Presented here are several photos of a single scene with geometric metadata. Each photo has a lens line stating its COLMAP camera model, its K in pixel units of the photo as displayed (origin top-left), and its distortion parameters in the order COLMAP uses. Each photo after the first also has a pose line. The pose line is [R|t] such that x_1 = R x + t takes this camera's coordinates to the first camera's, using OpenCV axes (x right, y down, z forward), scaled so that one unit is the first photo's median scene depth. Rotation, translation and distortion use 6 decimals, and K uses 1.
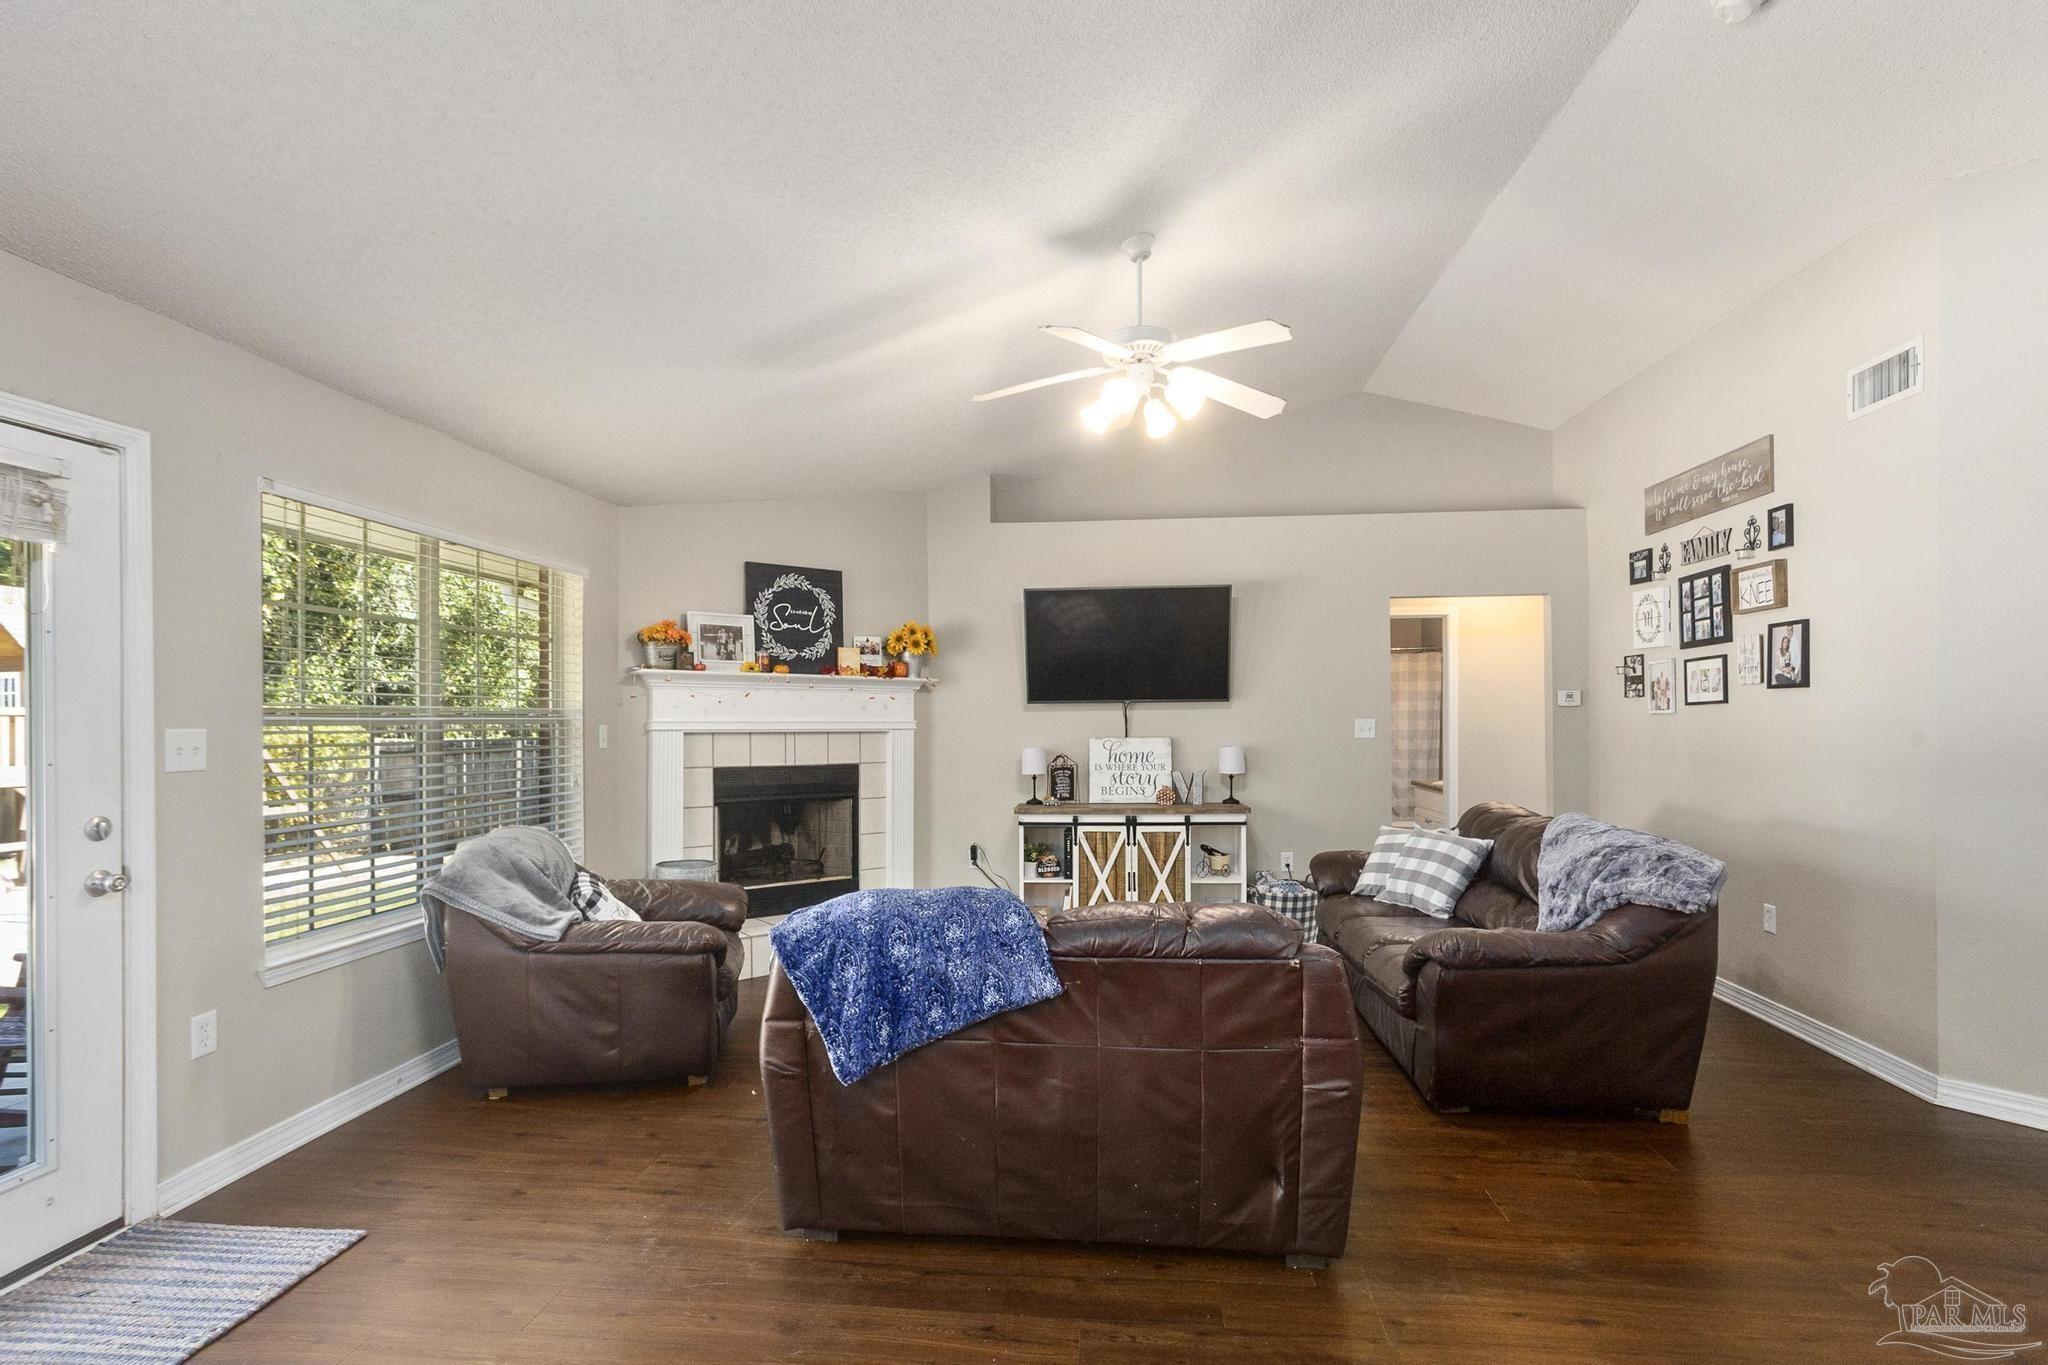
lens RADIAL K [[995.1, 0, 1044.8], [0, 995.1, 709.8], [0, 0, 1]] dist [-0.017074, 0.012305]
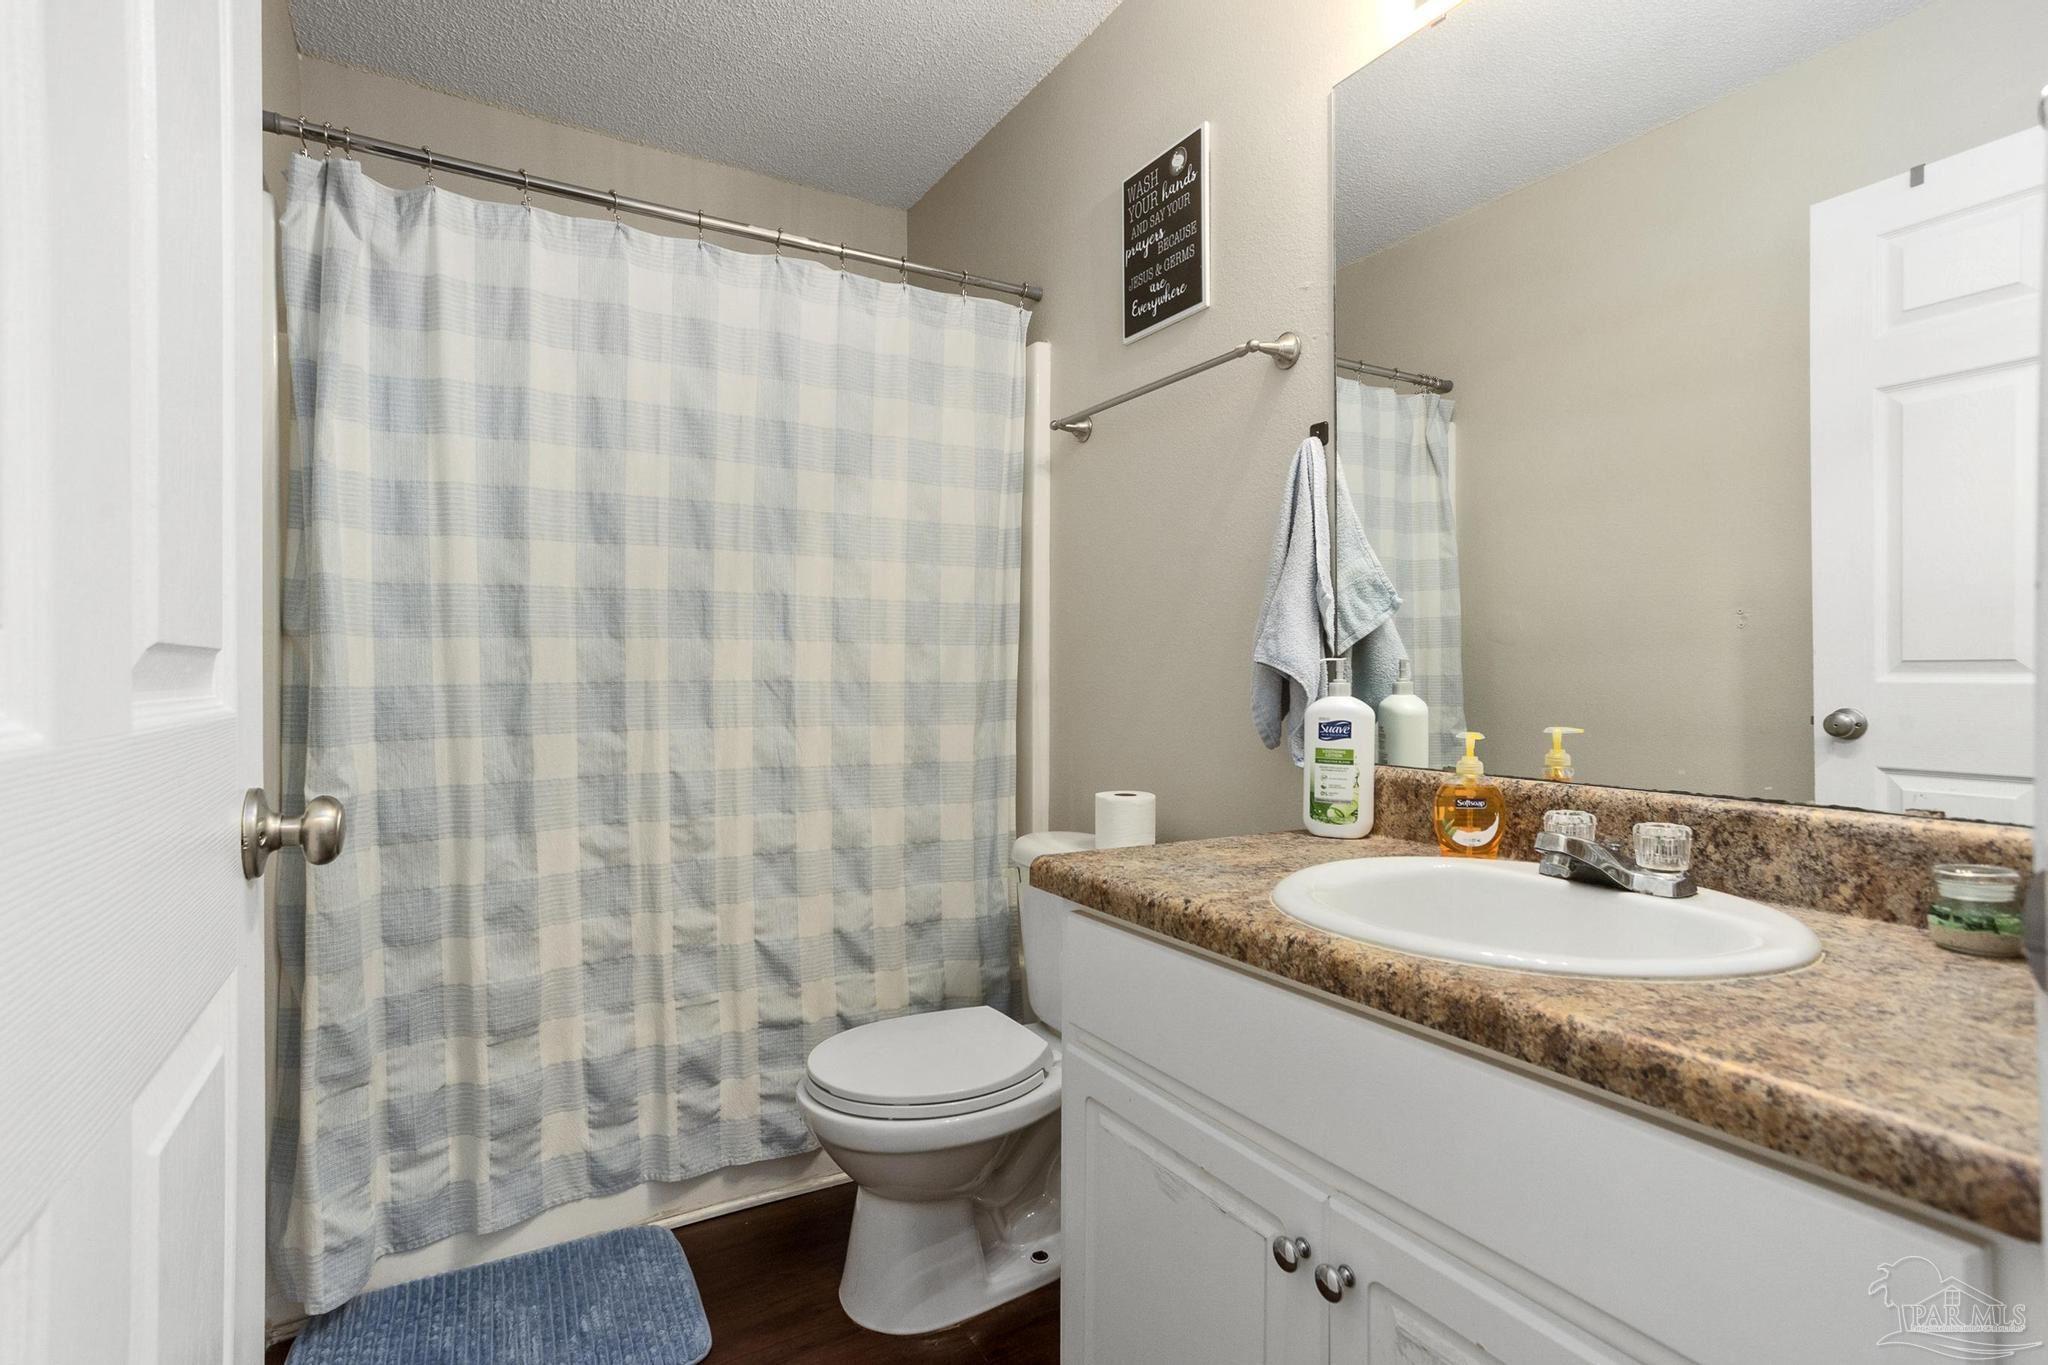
lens RADIAL K [[995.1, 0, 1023.3], [0, 995.1, 683.2], [0, 0, 1]] dist [-0.017074, 0.012305]
pose [[0.802363, 0.004781, 0.596818, 0.382068], [-0.009418, 0.999945, 0.004652, 0.060479], [-0.596763, -0.009354, 0.802363, 1.233013]]
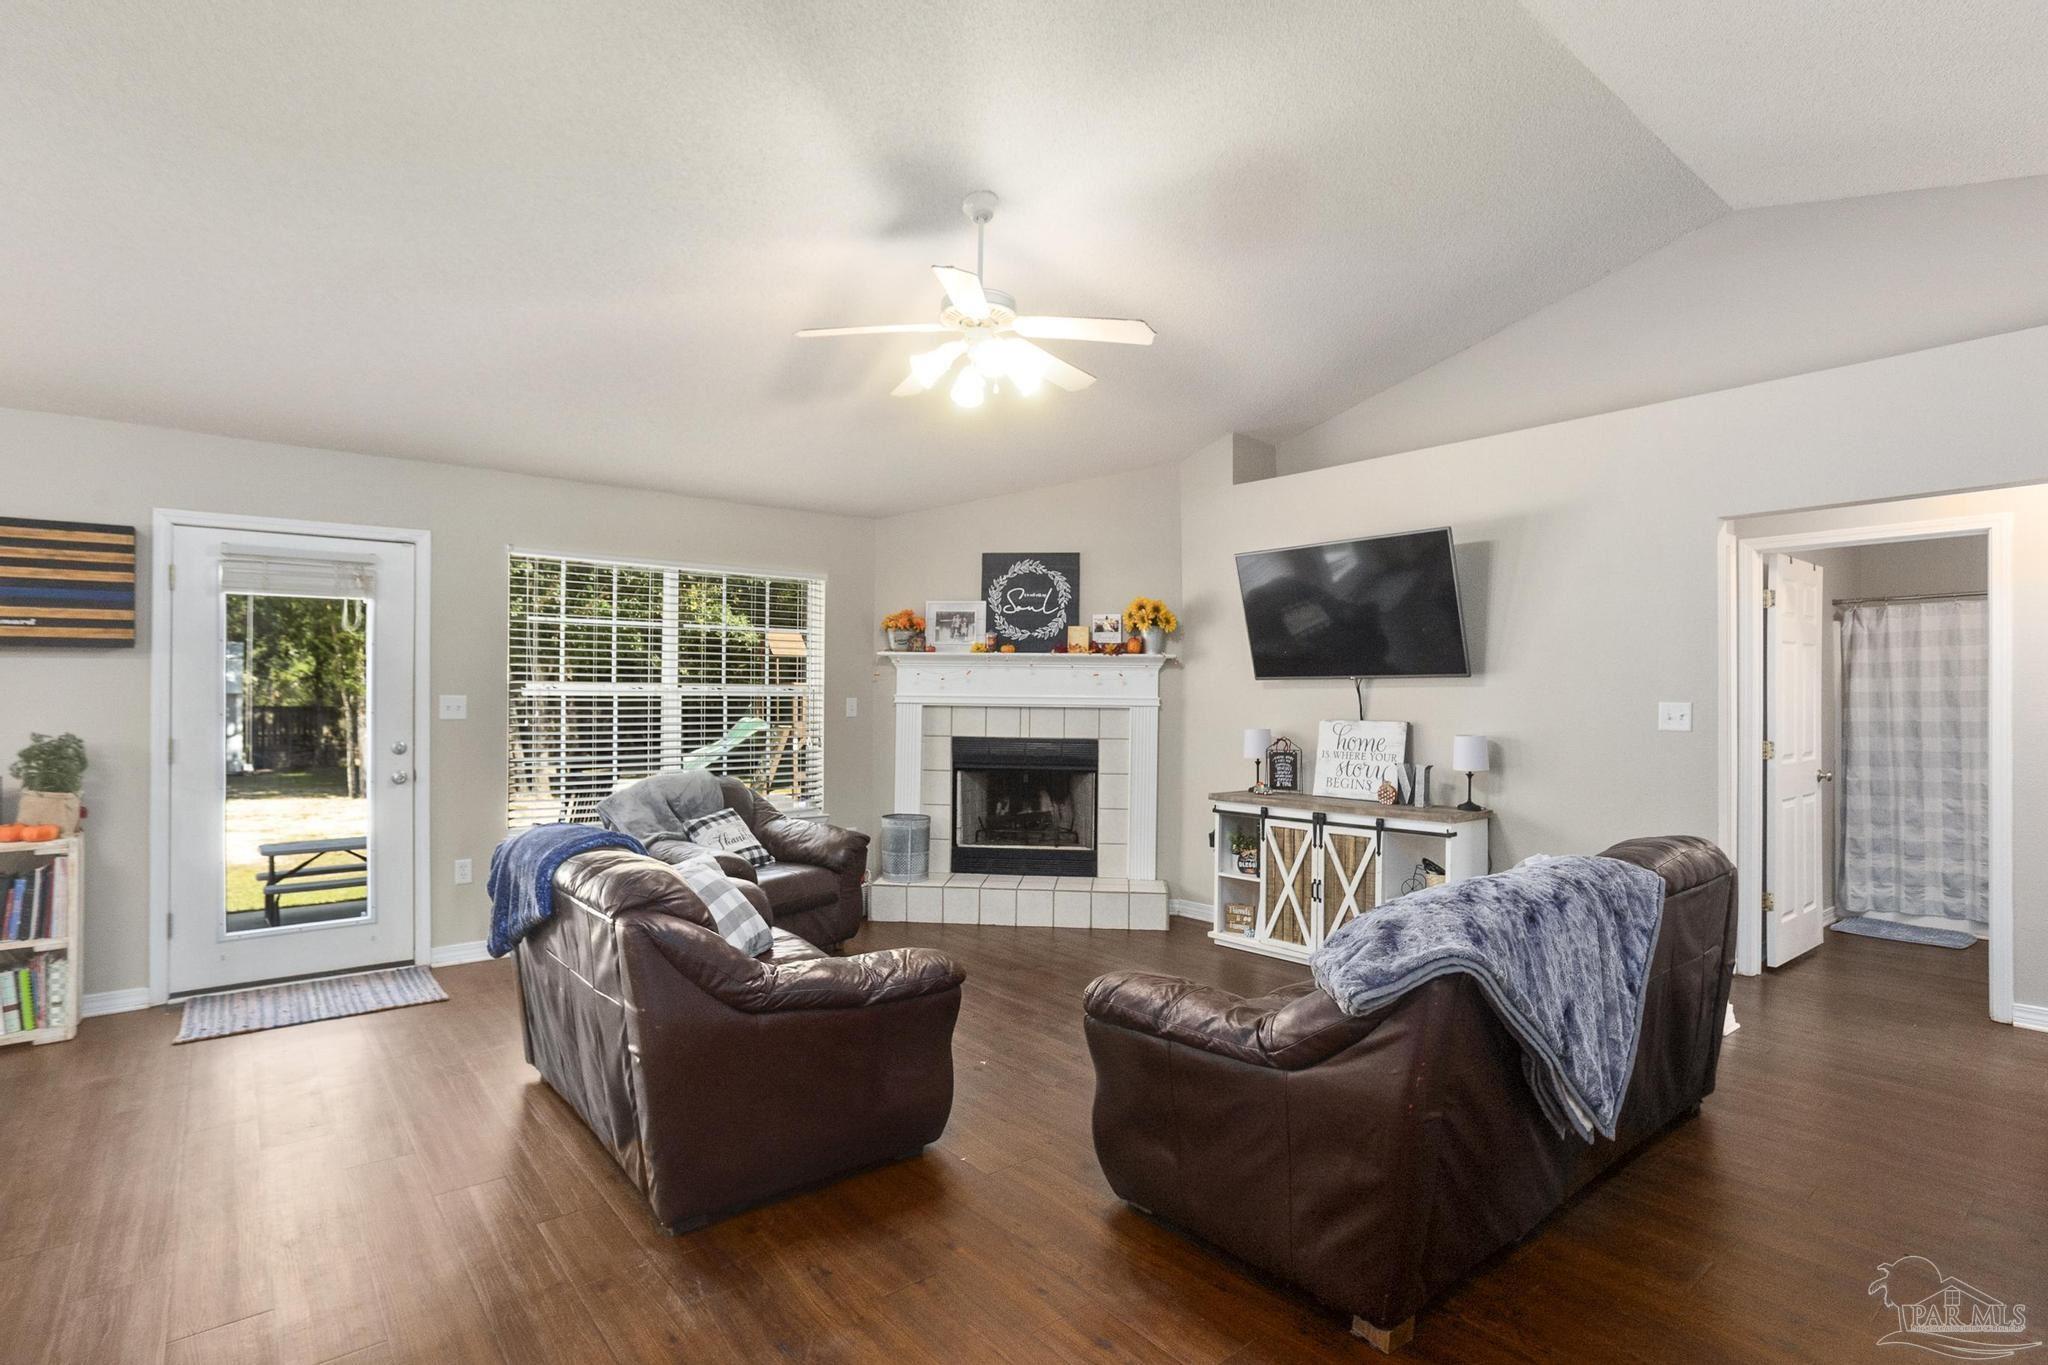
lens RADIAL K [[1012.8, 0, 969.8], [0, 1012.8, 686.6], [0, 0, 1]] dist [-0.030632, 0.011489]
pose [[0.698902, 0.002400, -0.715214, 0.488304], [-0.002733, 0.999996, 0.000685, -0.000076], [0.715212, 0.001475, 0.698906, 0.188356]]
